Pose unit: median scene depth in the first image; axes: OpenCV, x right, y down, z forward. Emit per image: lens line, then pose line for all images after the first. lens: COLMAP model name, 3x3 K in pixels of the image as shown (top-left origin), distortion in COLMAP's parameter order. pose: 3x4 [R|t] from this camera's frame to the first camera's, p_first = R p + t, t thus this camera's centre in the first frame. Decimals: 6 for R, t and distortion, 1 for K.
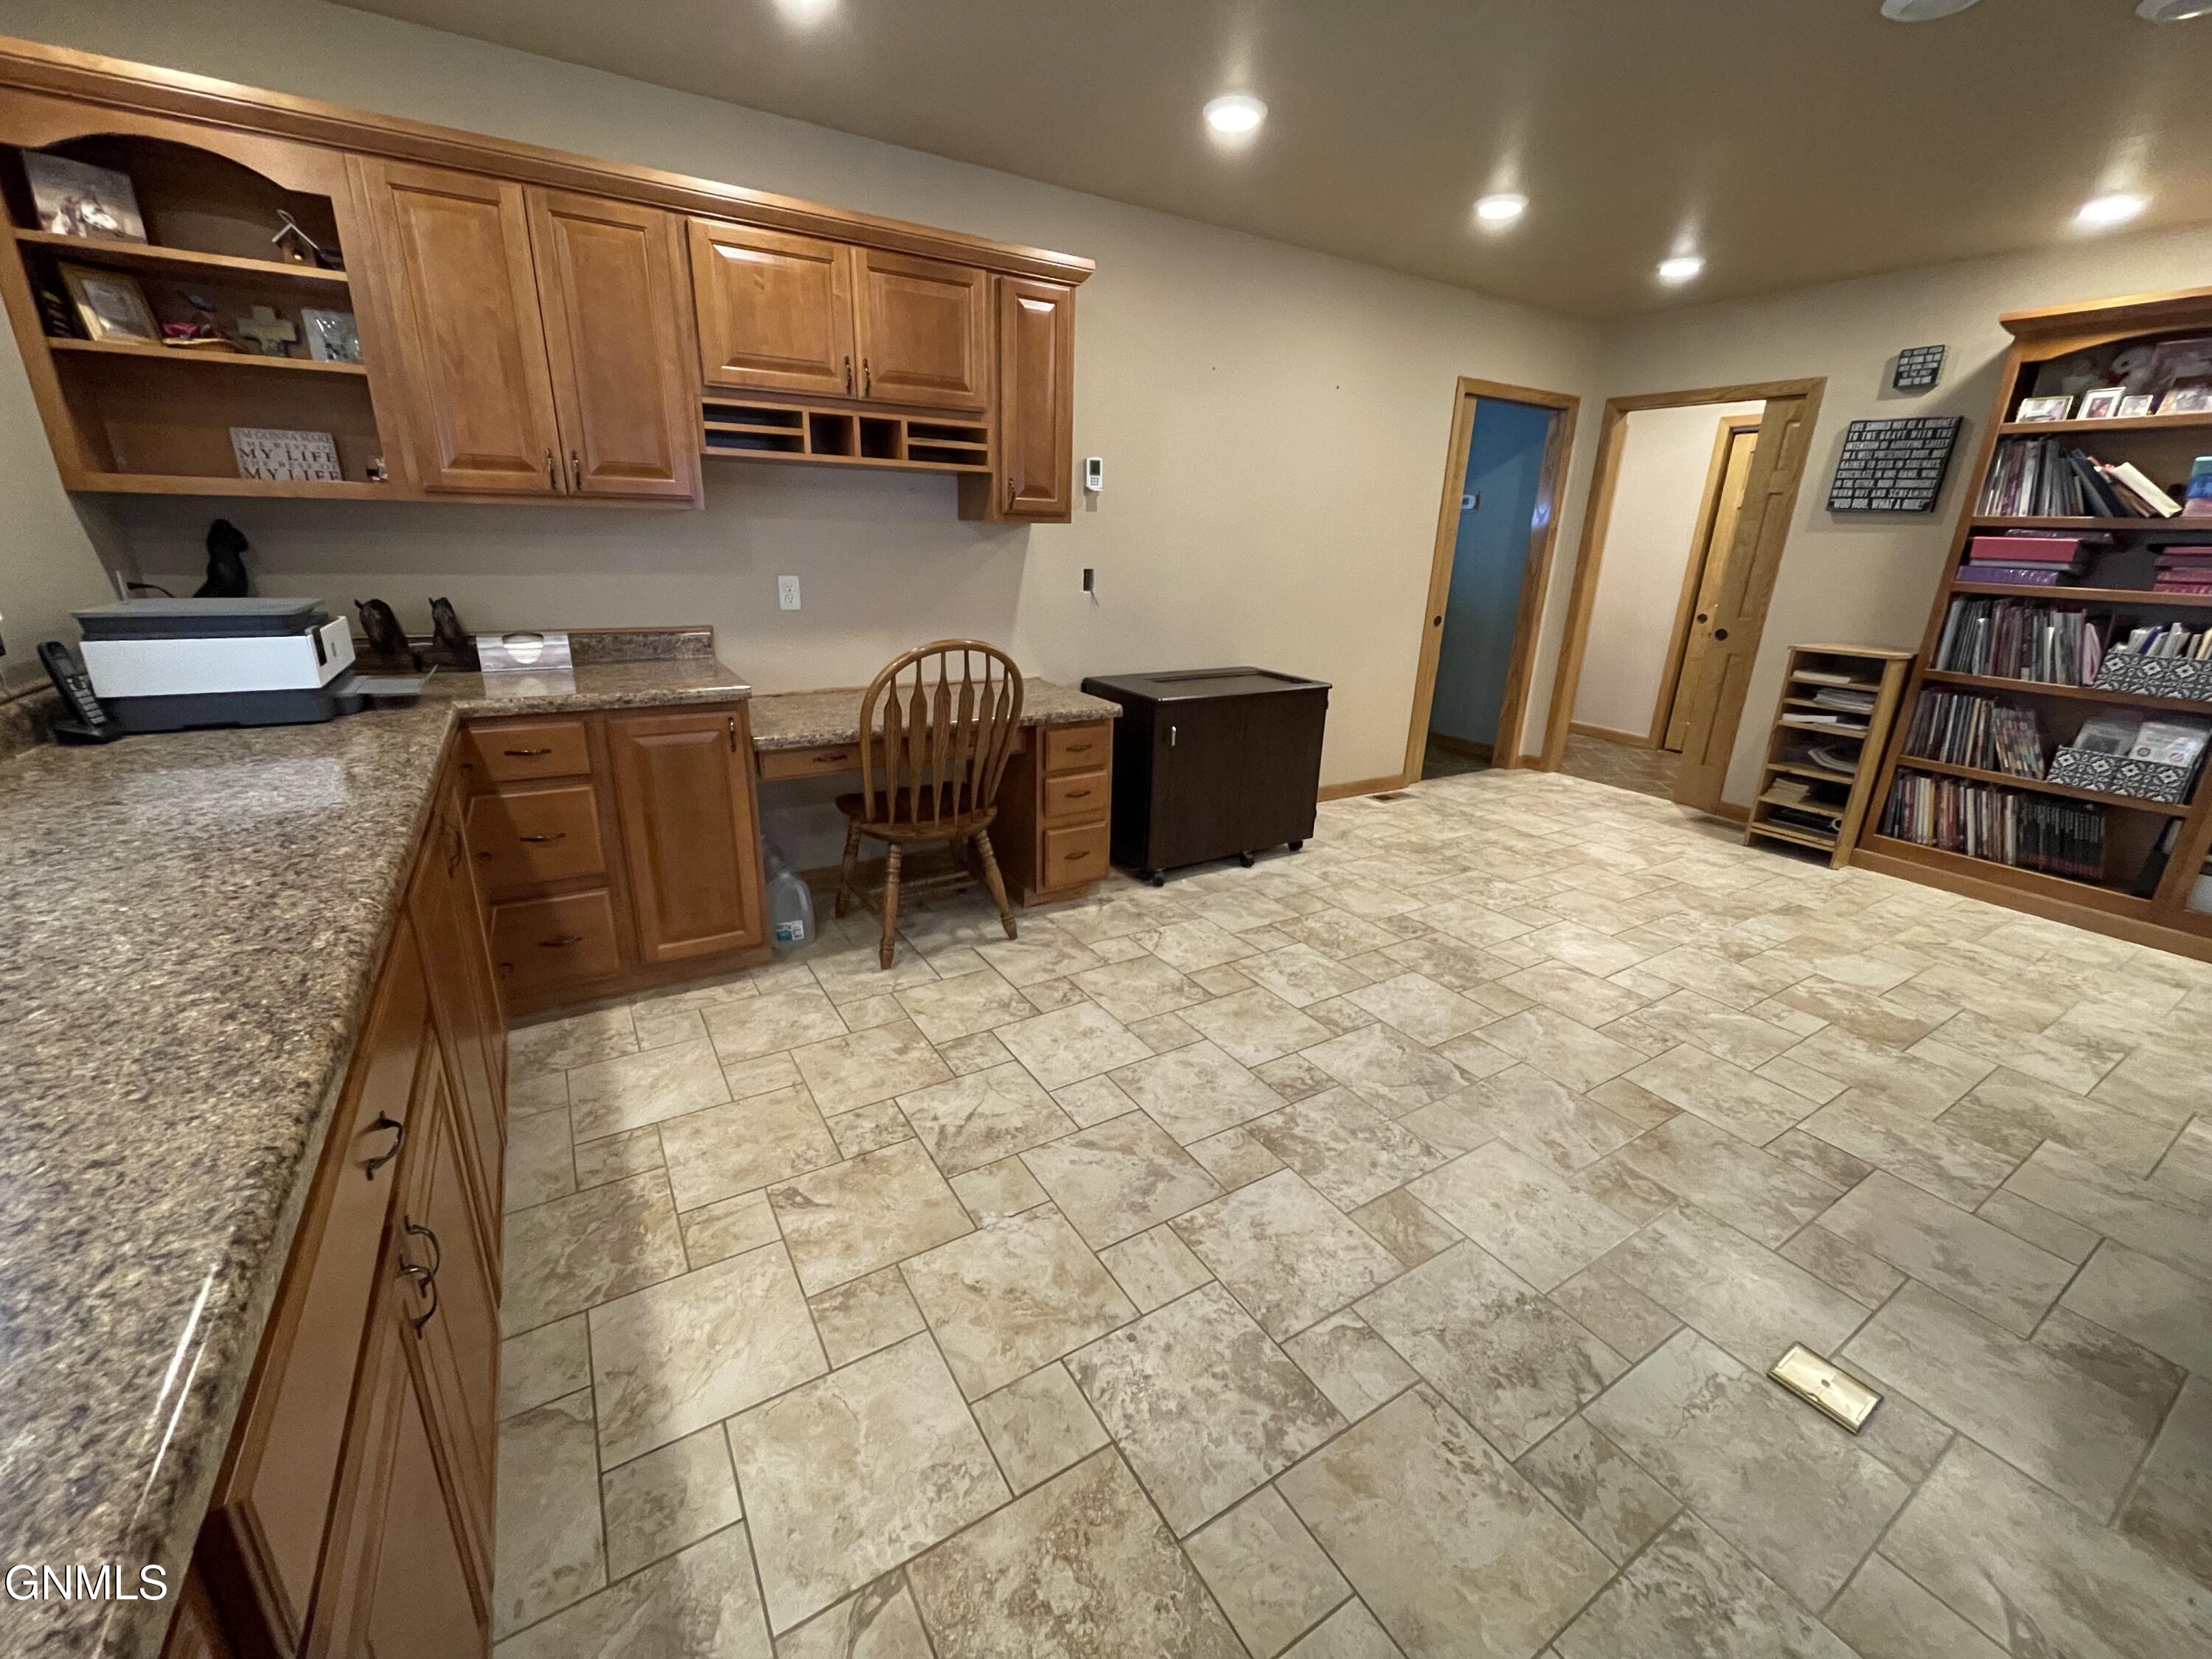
lens RADIAL K [[890.4, 0, 1104.8], [0, 890.4, 828.9], [0, 0, 1]] dist [-0.003021, -0.000279]
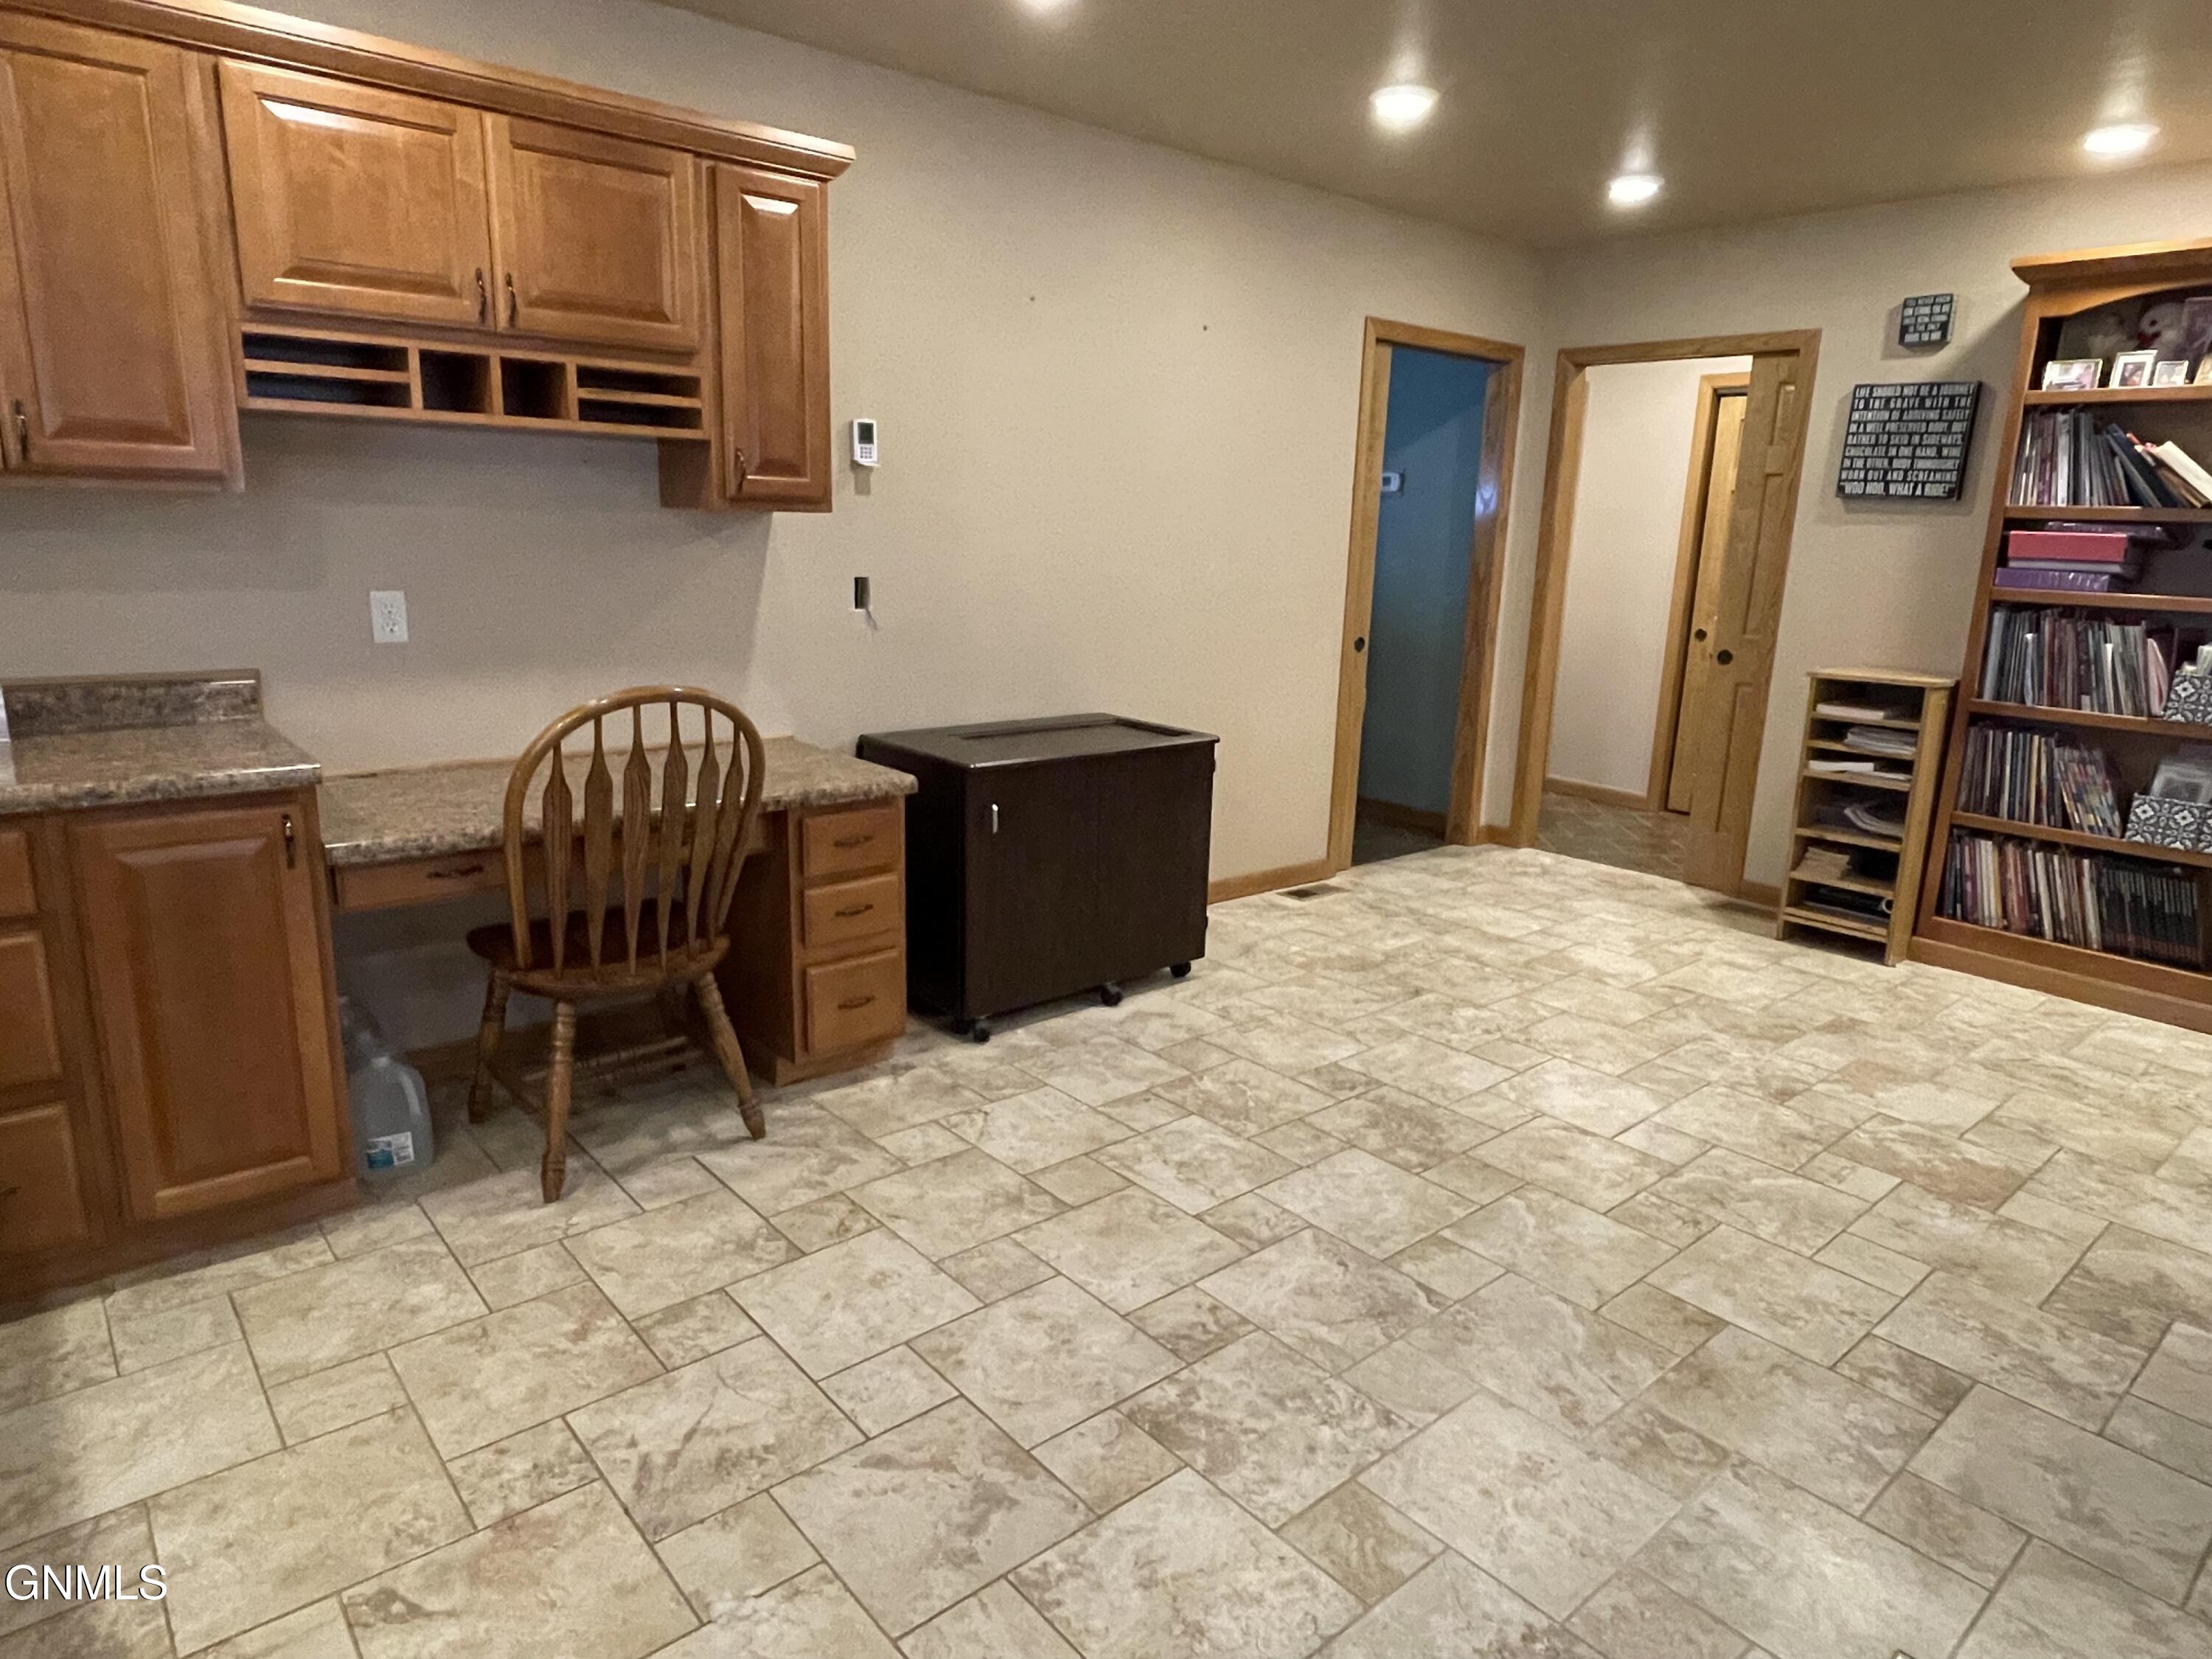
lens RADIAL K [[1314.6, 0, 1102.7], [0, 1314.6, 829.6], [0, 0, 1]] dist [-0.001447, -0.000339]
pose [[0.988068, -0.033126, 0.150417, 0.008768], [0.046186, 0.995380, -0.084178, -0.008939], [-0.146933, 0.090120, 0.985032, 0.000878]]
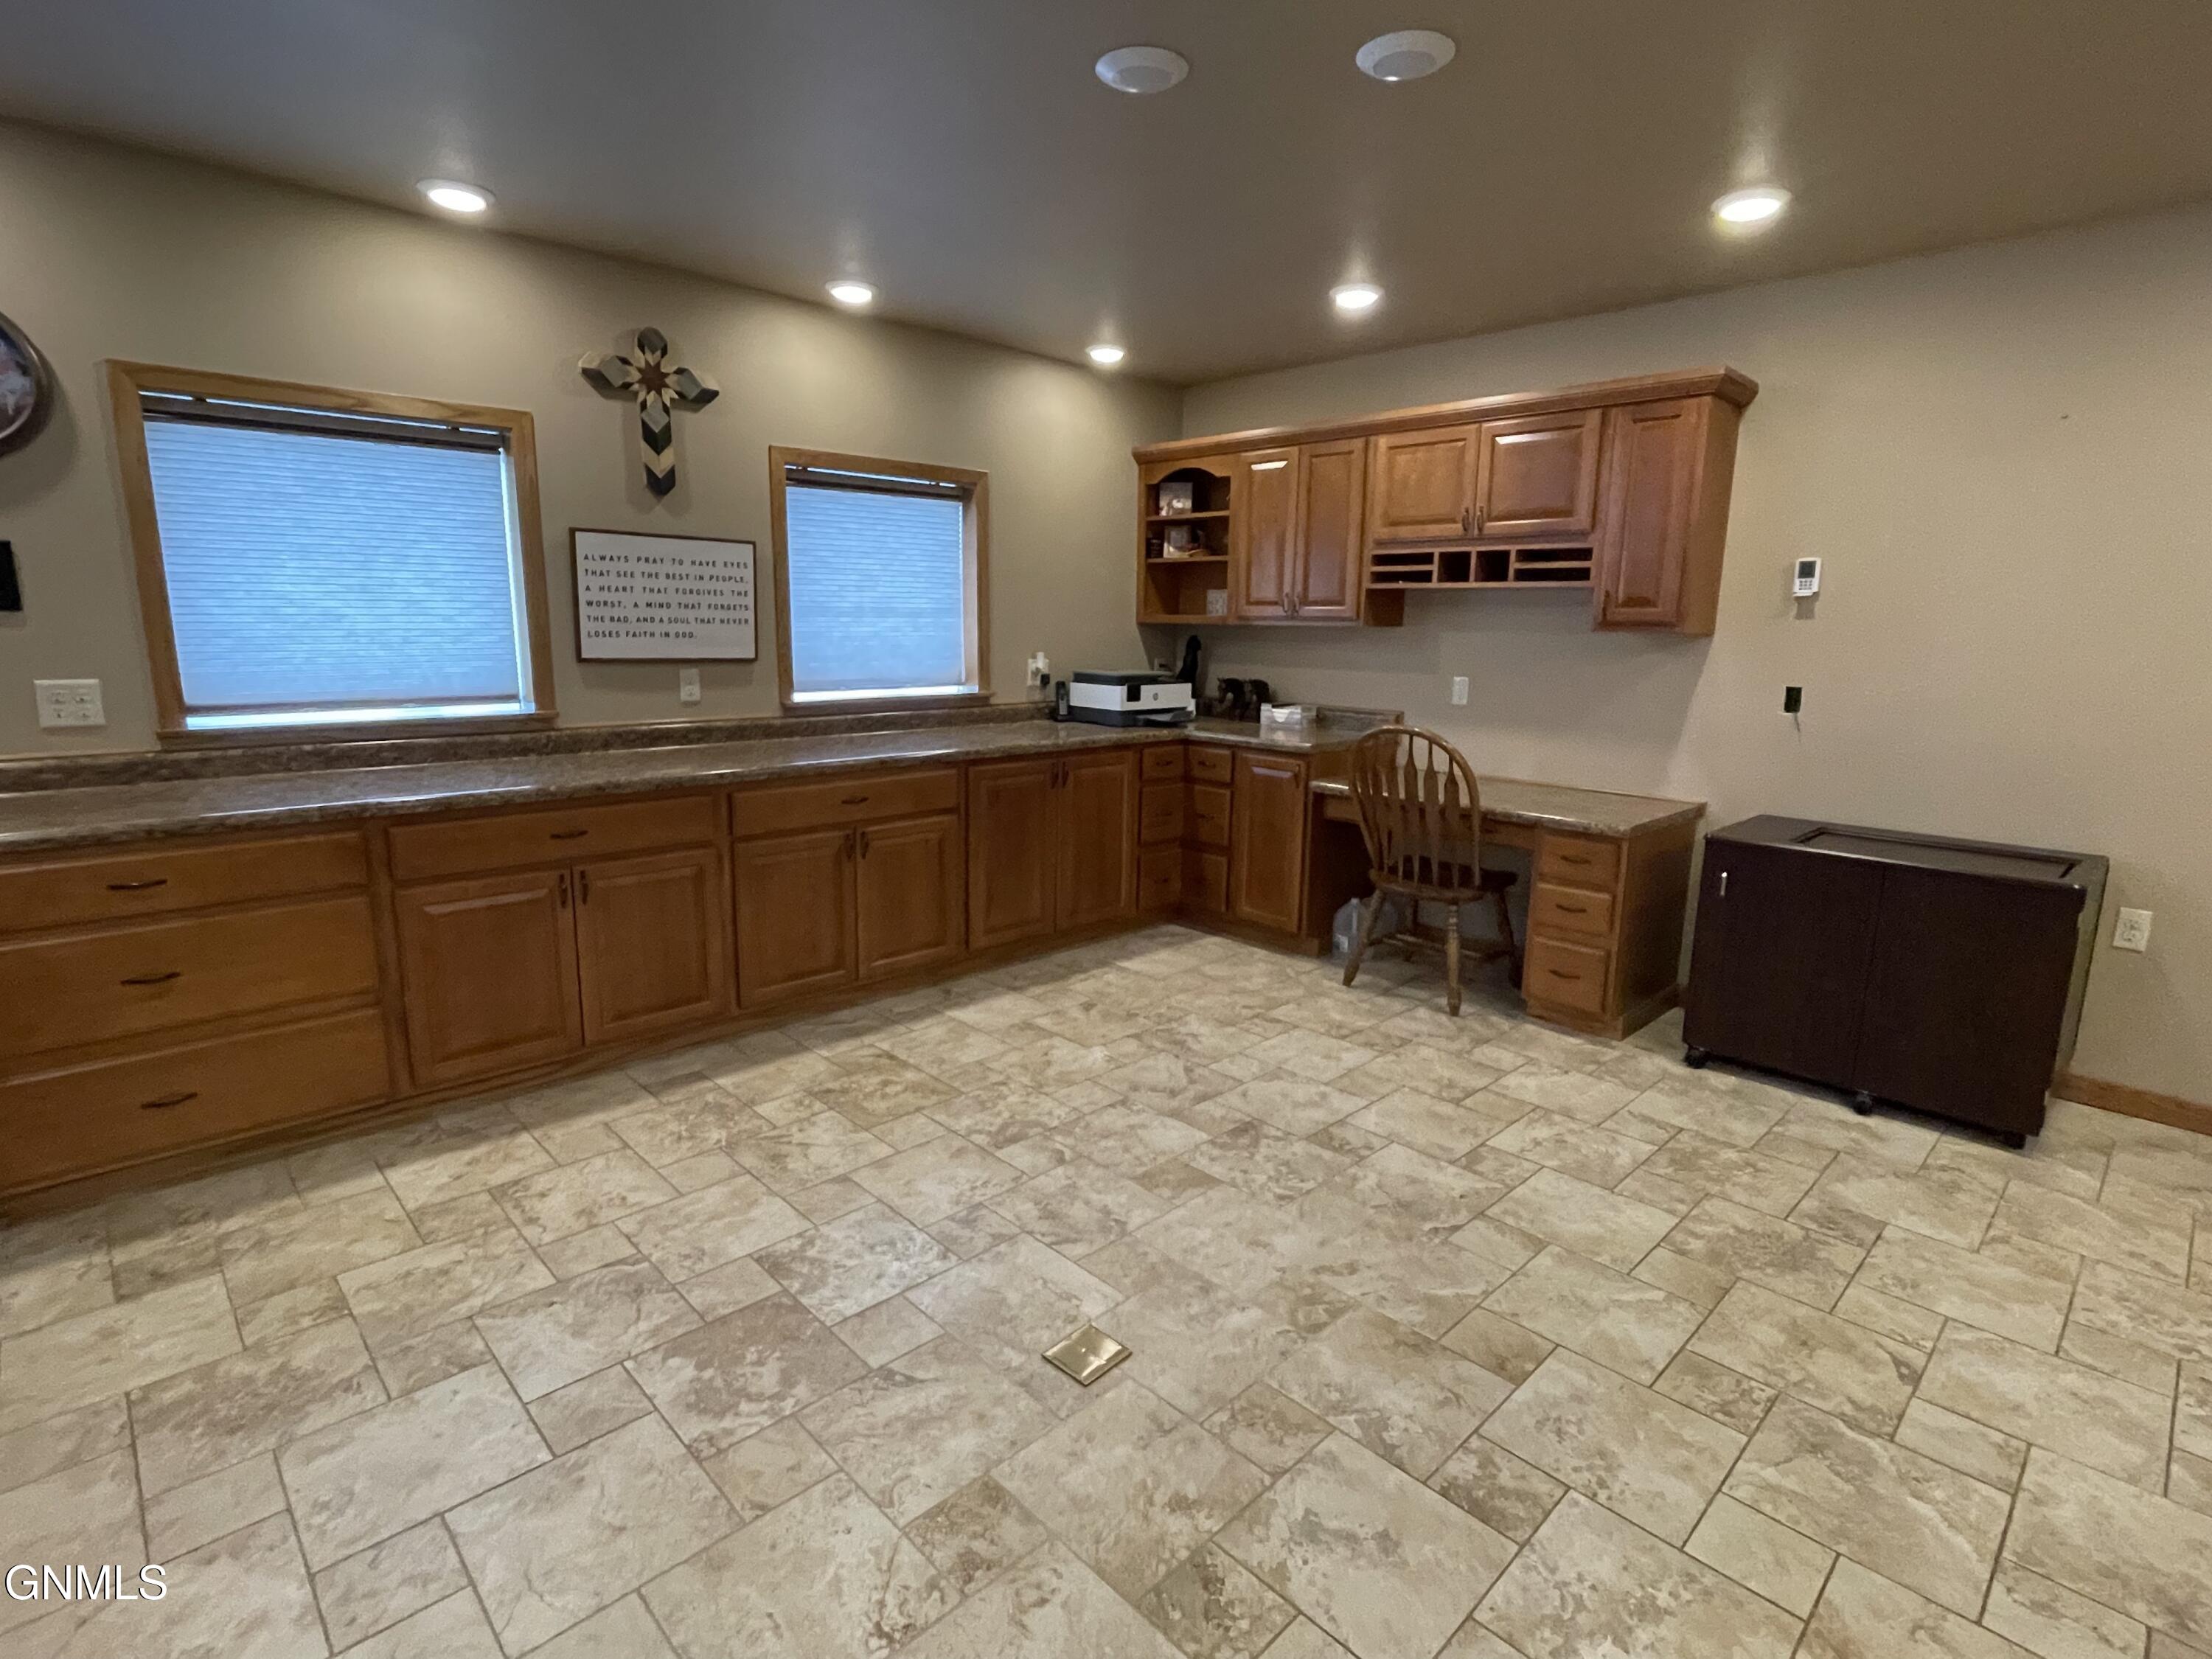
lens RADIAL K [[1090.5, 0, 1098.9], [0, 1090.5, 827.2], [0, 0, 1]] dist [-0.001524, -0.000105]
pose [[0.211674, 0.160485, -0.964074, 1.098768], [-0.317164, 0.944320, 0.087559, -0.071861], [0.924446, 0.287235, 0.250788, 0.253302]]
